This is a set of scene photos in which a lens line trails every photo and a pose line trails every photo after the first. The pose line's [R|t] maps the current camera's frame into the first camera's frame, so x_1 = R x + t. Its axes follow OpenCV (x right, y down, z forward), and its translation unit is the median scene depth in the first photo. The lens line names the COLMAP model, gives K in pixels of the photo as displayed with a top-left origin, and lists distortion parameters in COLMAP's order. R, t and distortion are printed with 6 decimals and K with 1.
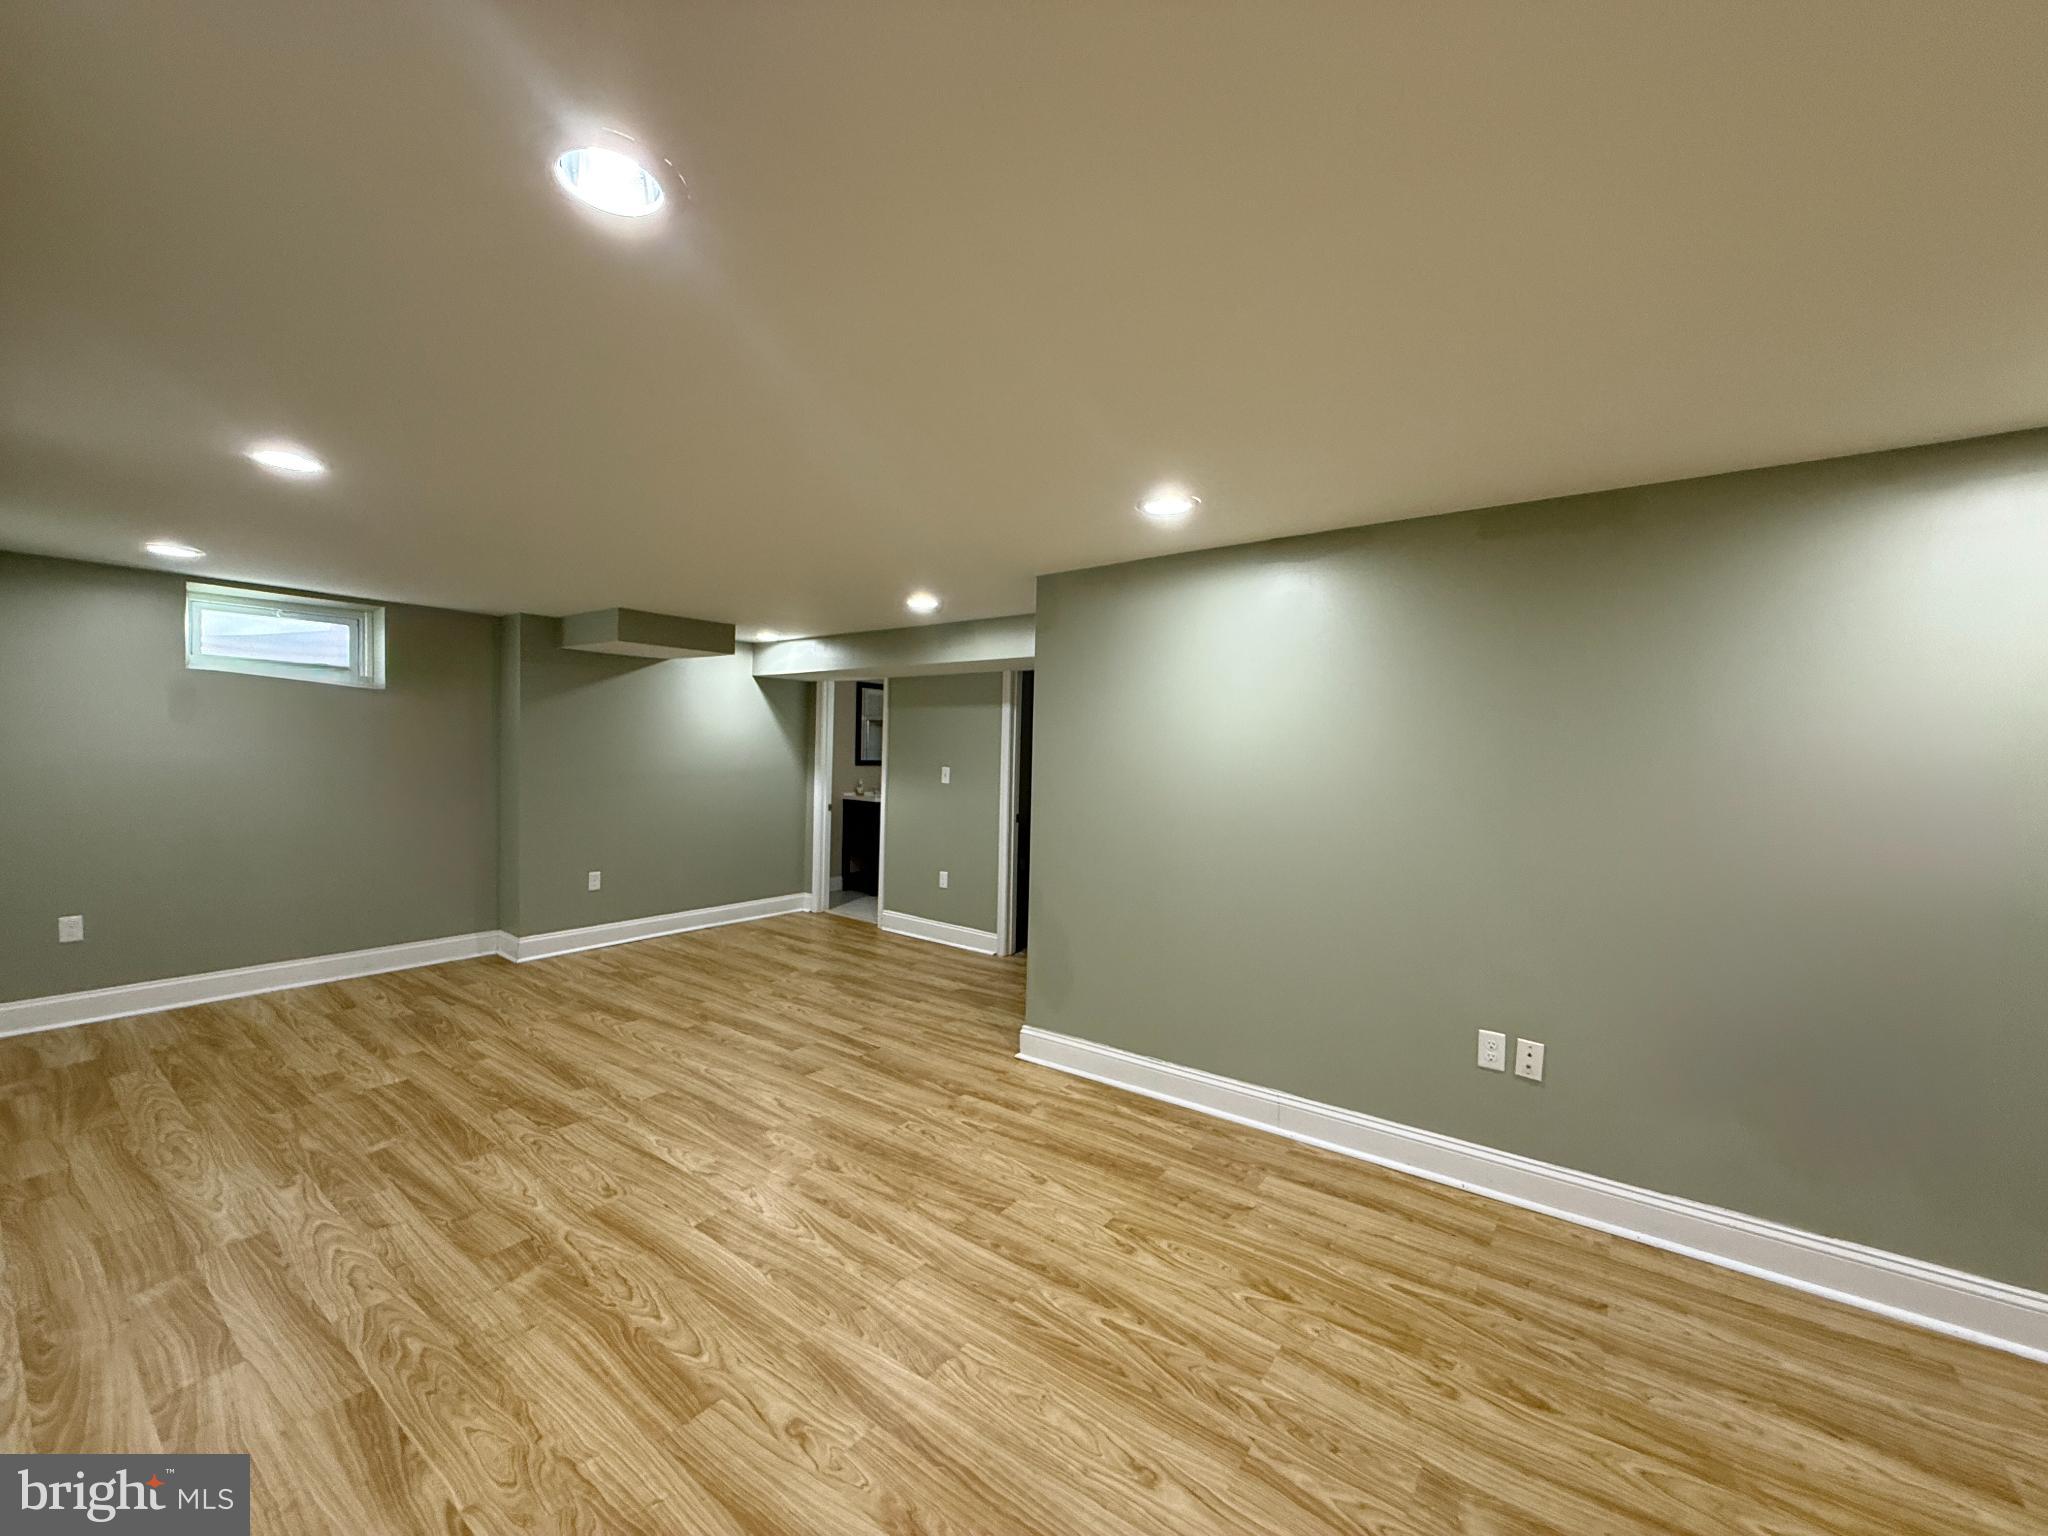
lens RADIAL K [[811.6, 0, 1021.4], [0, 811.6, 763.3], [0, 0, 1]] dist [-0.001003, 0.000447]
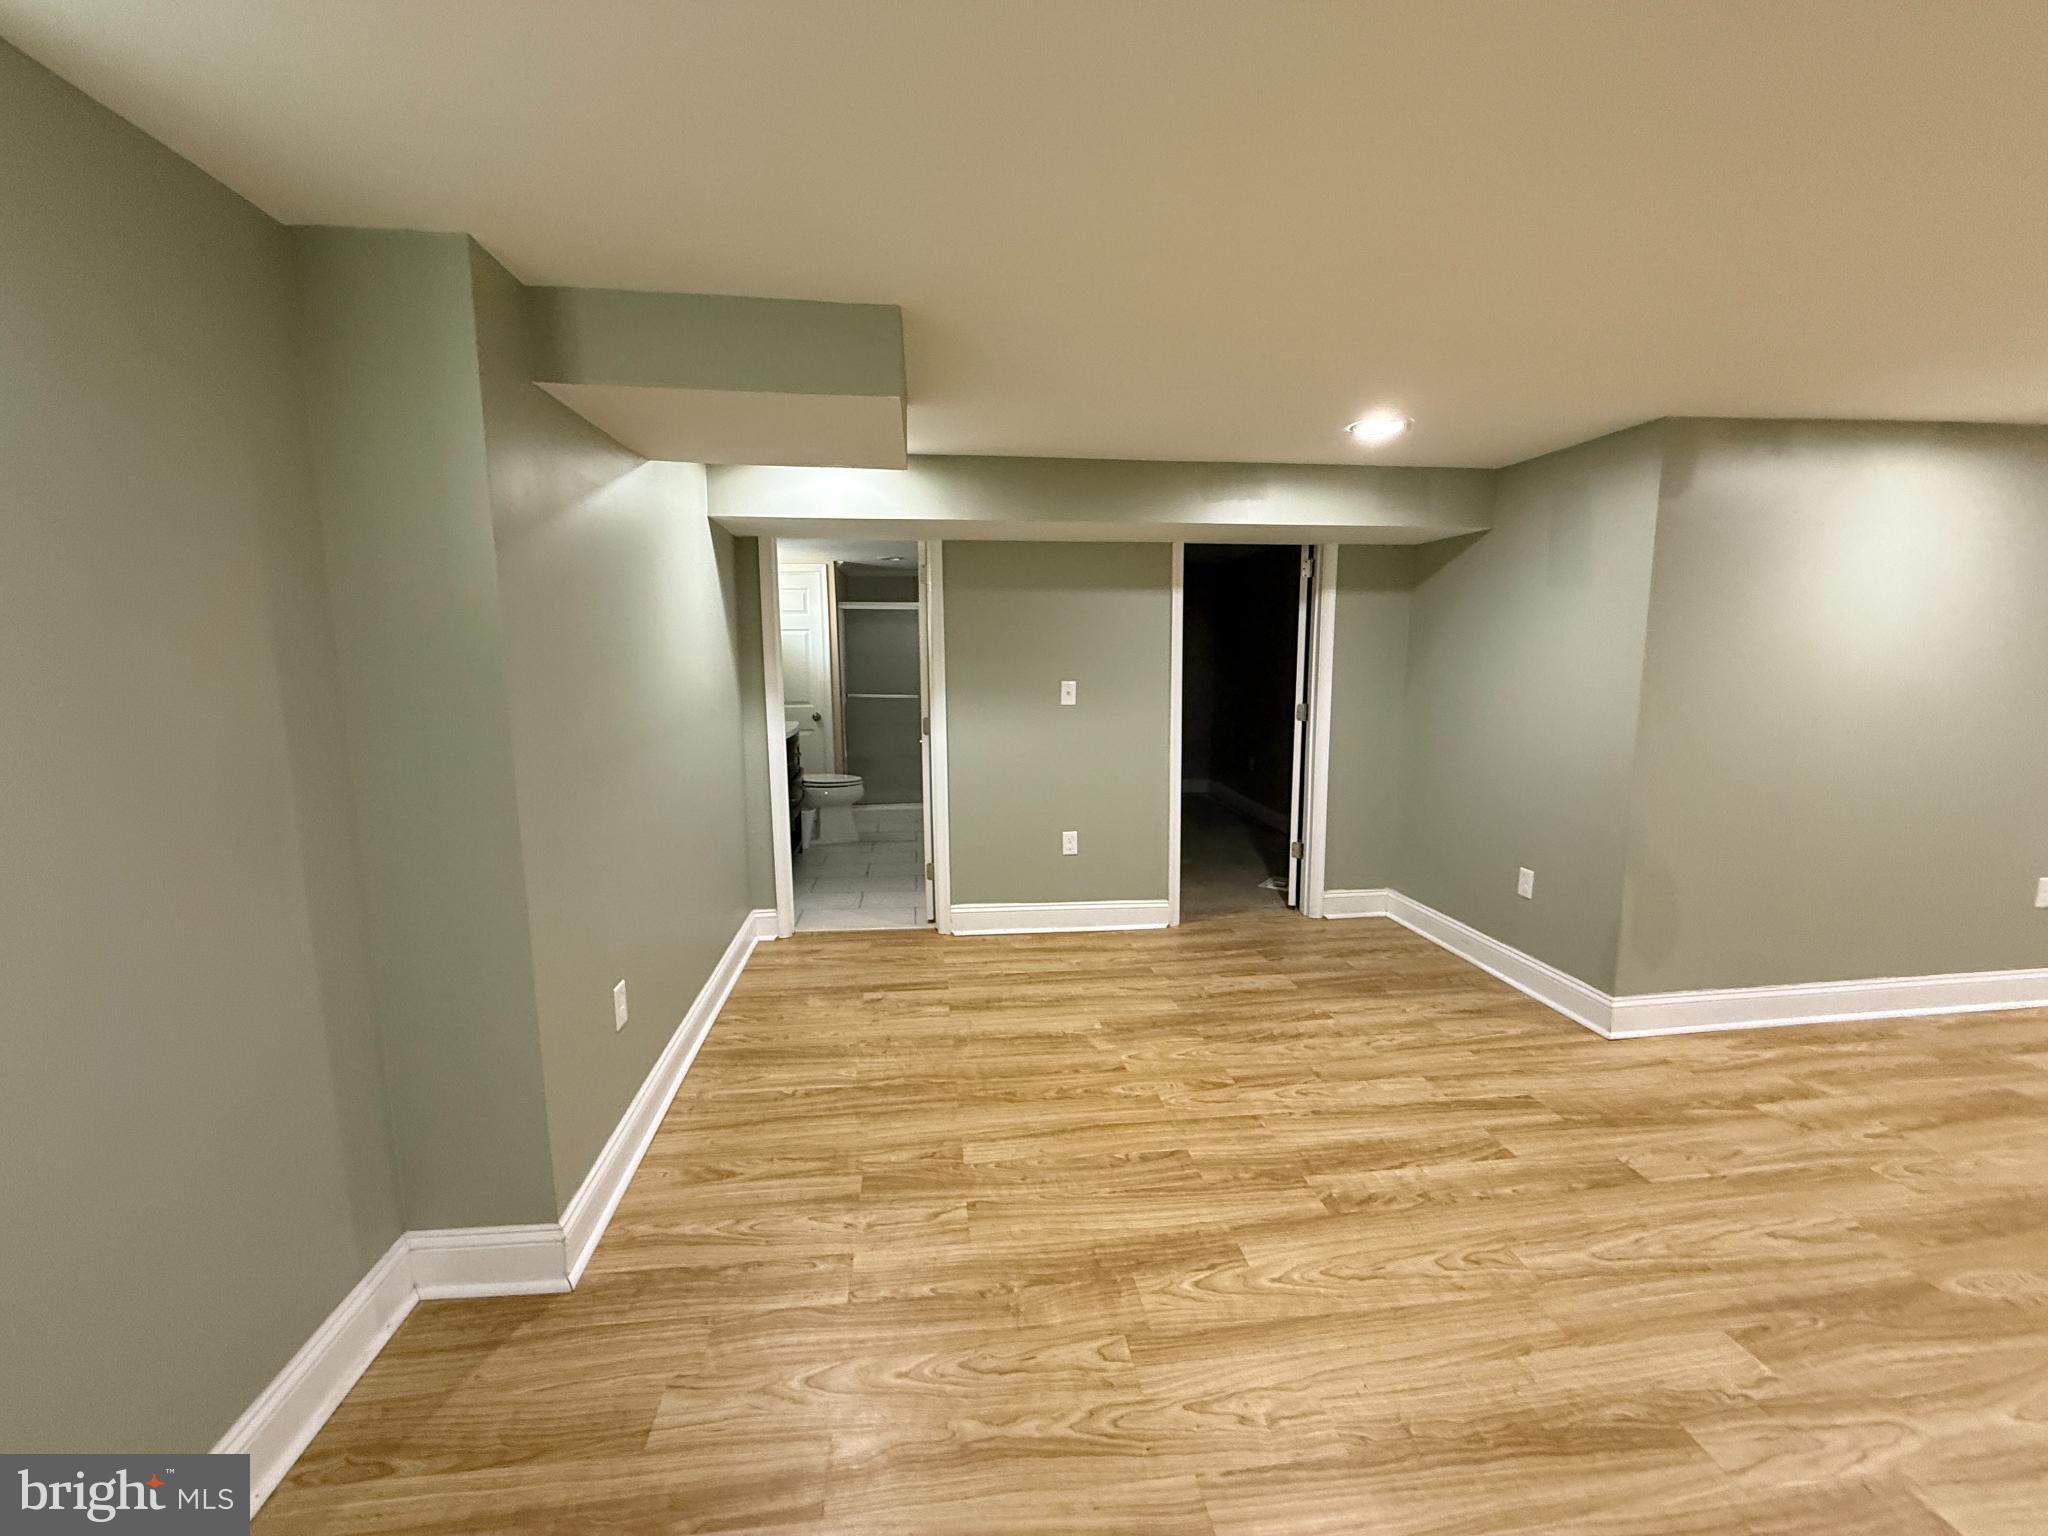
lens RADIAL K [[811.6, 0, 1023.5], [0, 811.6, 766.6], [0, 0, 1]] dist [-0.001003, 0.000447]
pose [[0.724781, -0.124317, 0.677671, -0.862352], [0.031552, 0.988544, 0.147600, -0.038015], [-0.688256, -0.085596, 0.720400, 0.775040]]
